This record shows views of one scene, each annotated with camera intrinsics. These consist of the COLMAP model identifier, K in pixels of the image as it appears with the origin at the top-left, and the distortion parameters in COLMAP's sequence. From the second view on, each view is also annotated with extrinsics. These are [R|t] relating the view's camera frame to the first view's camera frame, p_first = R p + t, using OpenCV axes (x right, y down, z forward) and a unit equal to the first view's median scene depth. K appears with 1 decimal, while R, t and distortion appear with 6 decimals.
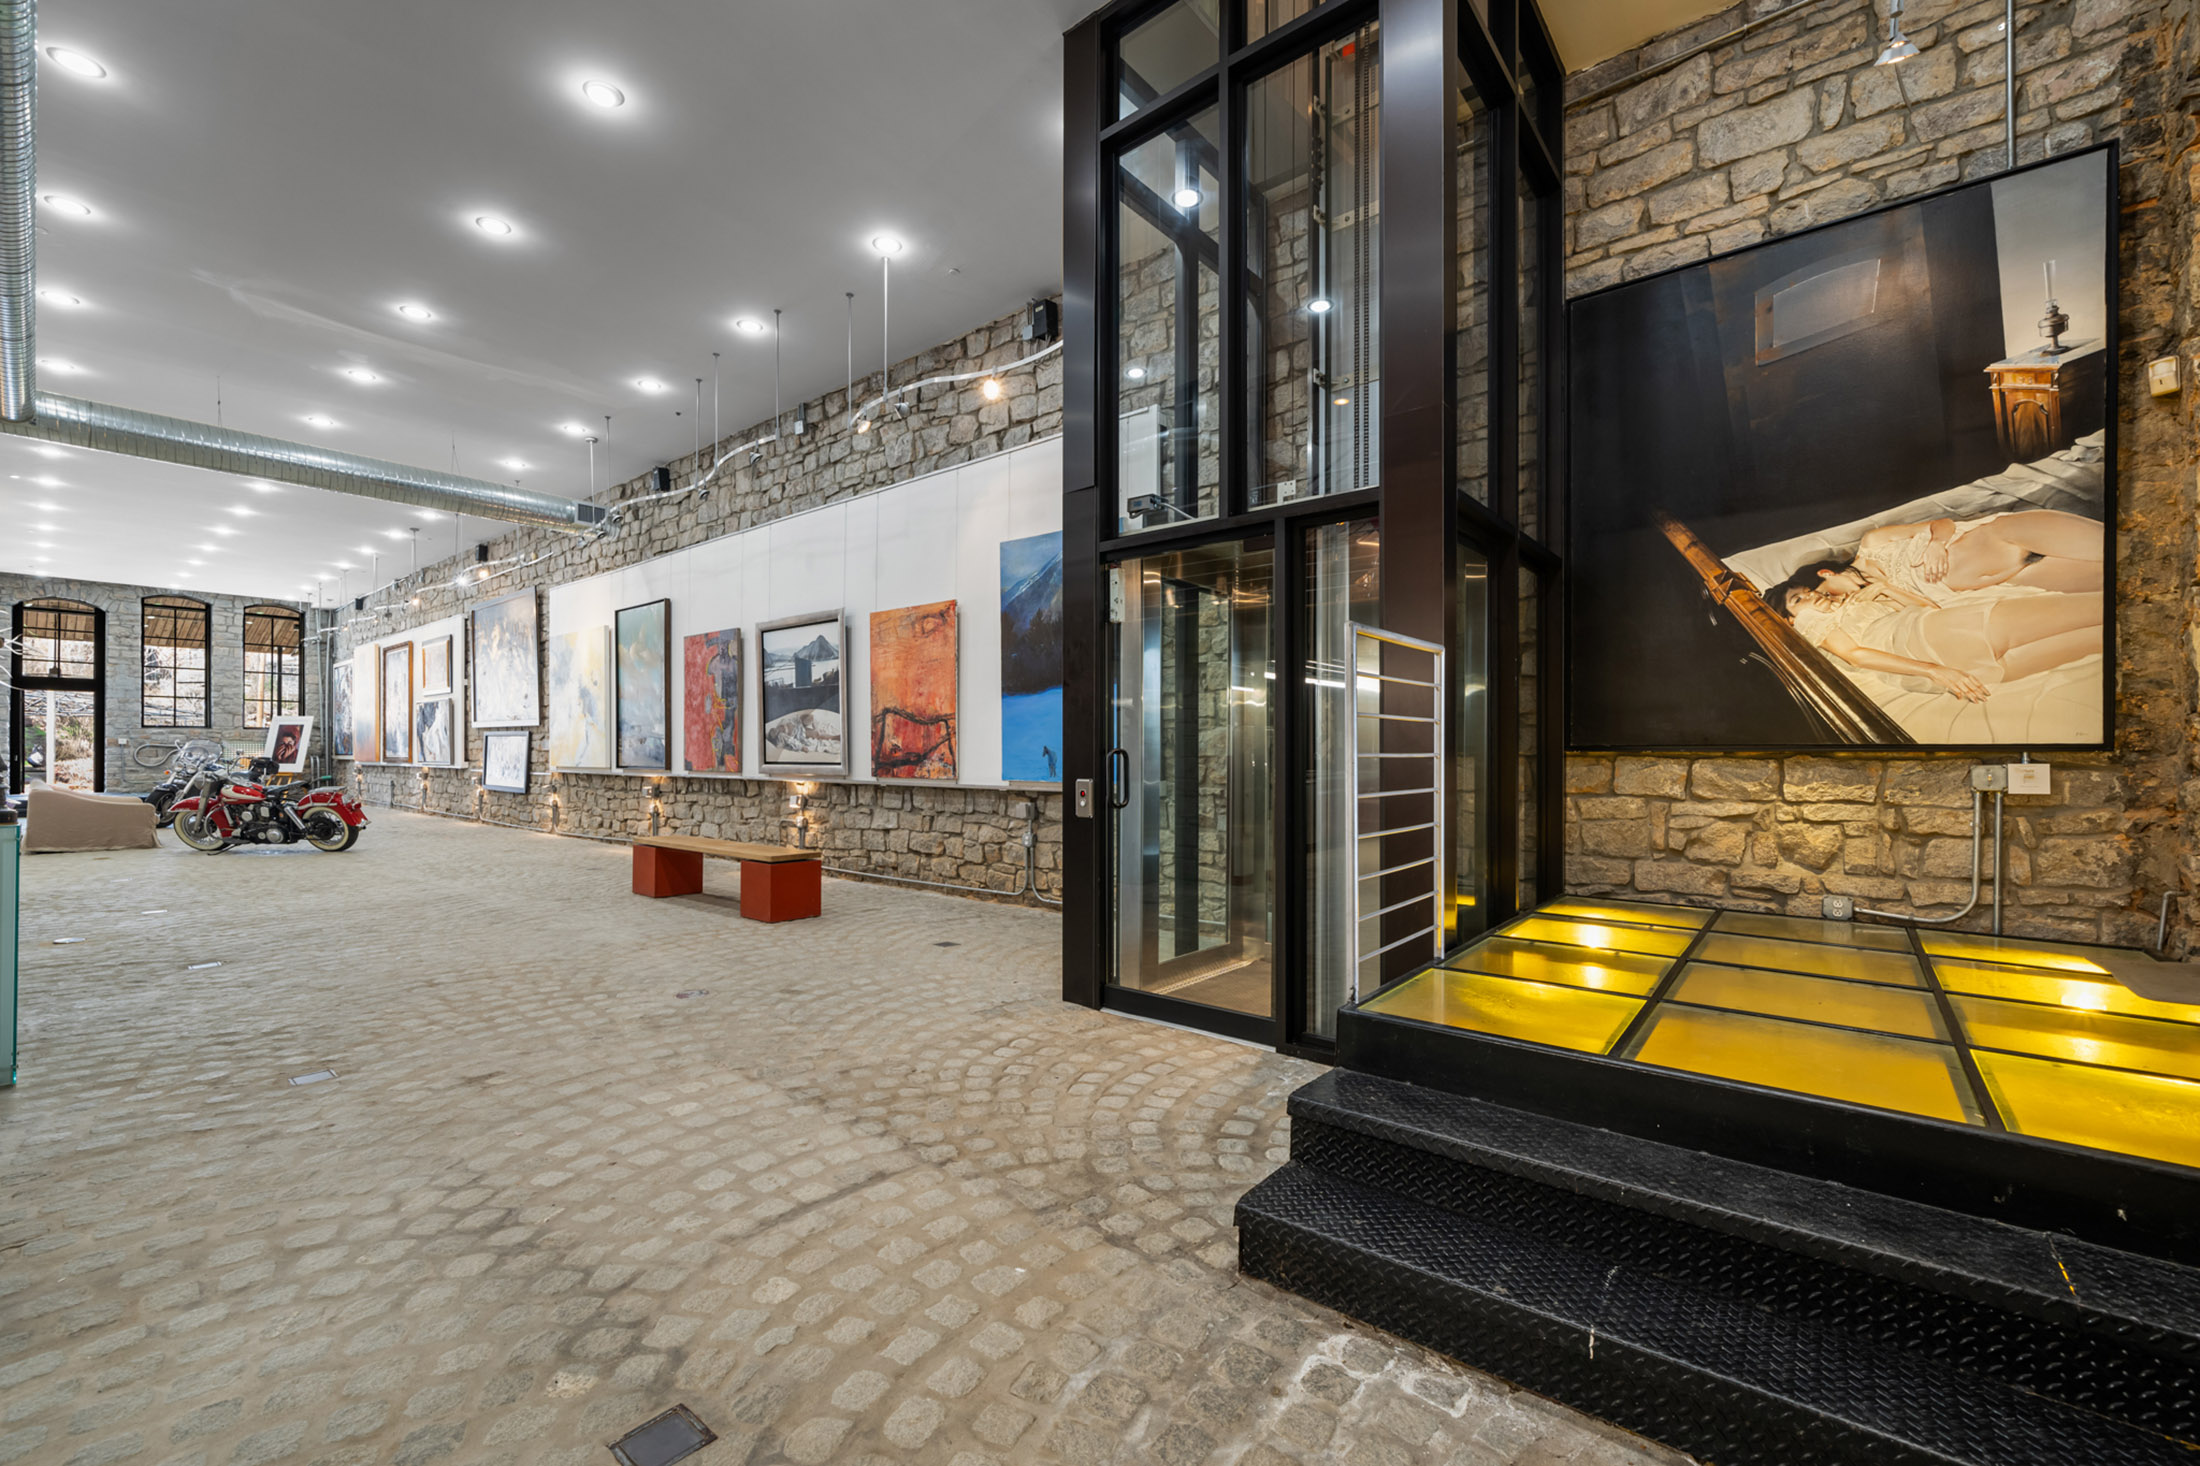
lens RADIAL K [[884.1, 0, 1043.9], [0, 884.1, 748.8], [0, 0, 1]] dist [-0.001926, -0.000439]
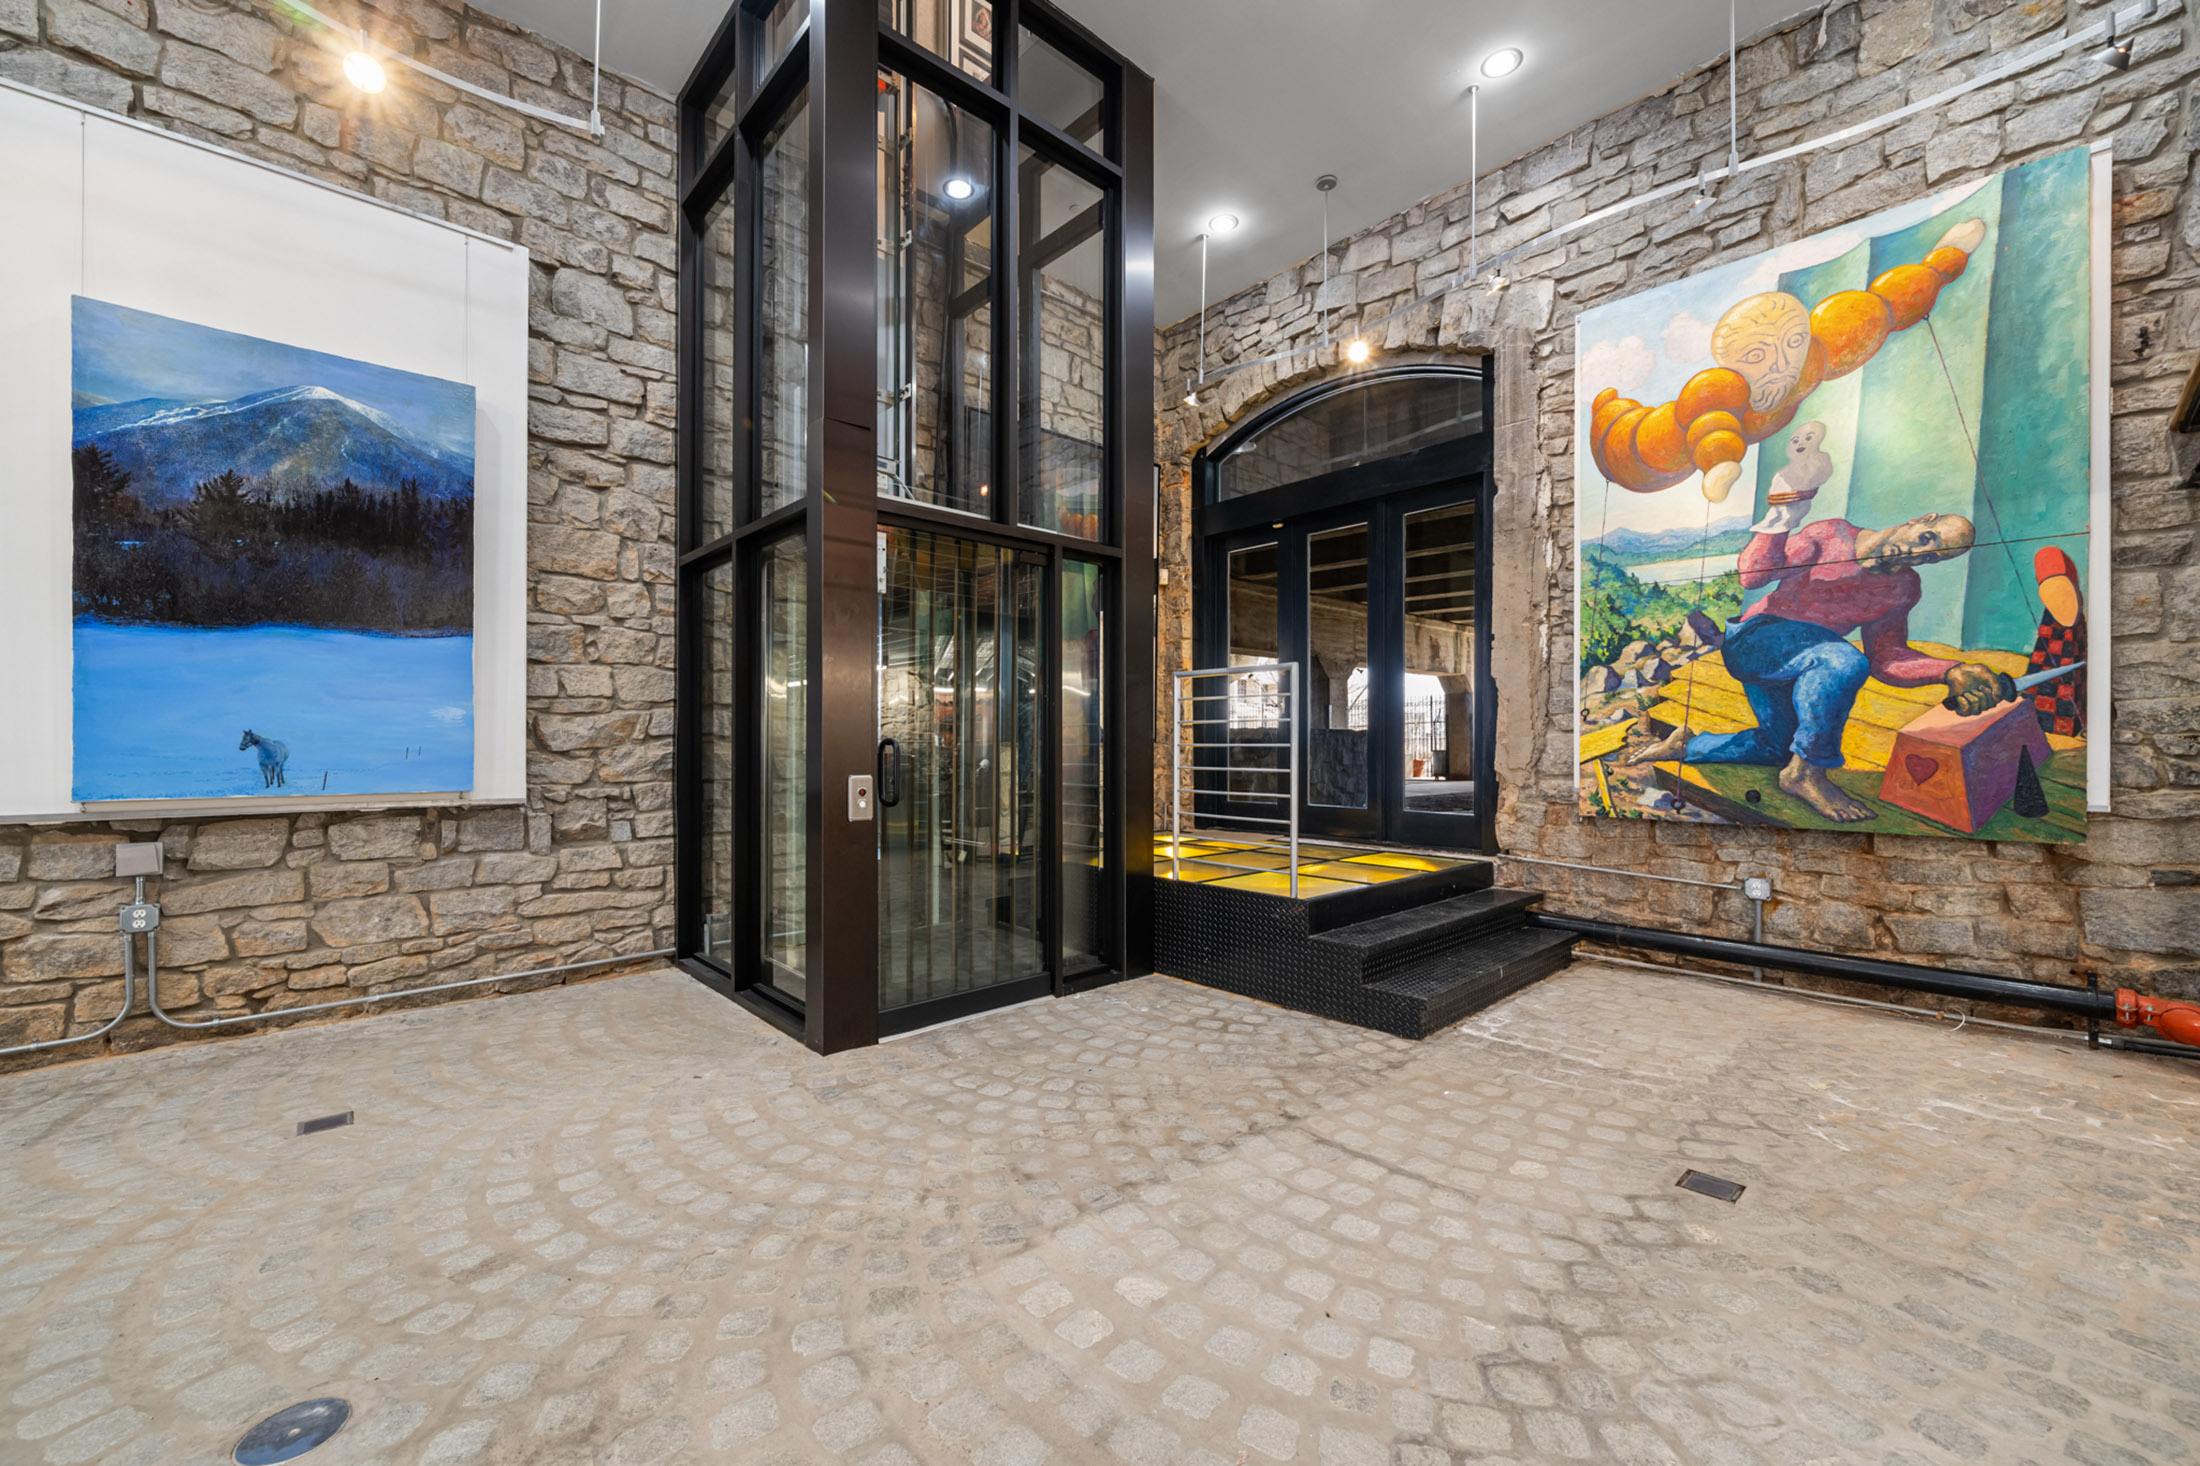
lens RADIAL K [[884.1, 0, 1094.2], [0, 884.1, 743.8], [0, 0, 1]] dist [-0.001926, -0.000439]
pose [[0.115595, -0.002693, 0.993293, -1.128012], [-0.004525, 0.999985, 0.003237, 0.001115], [-0.993286, -0.004869, 0.115581, 1.020904]]
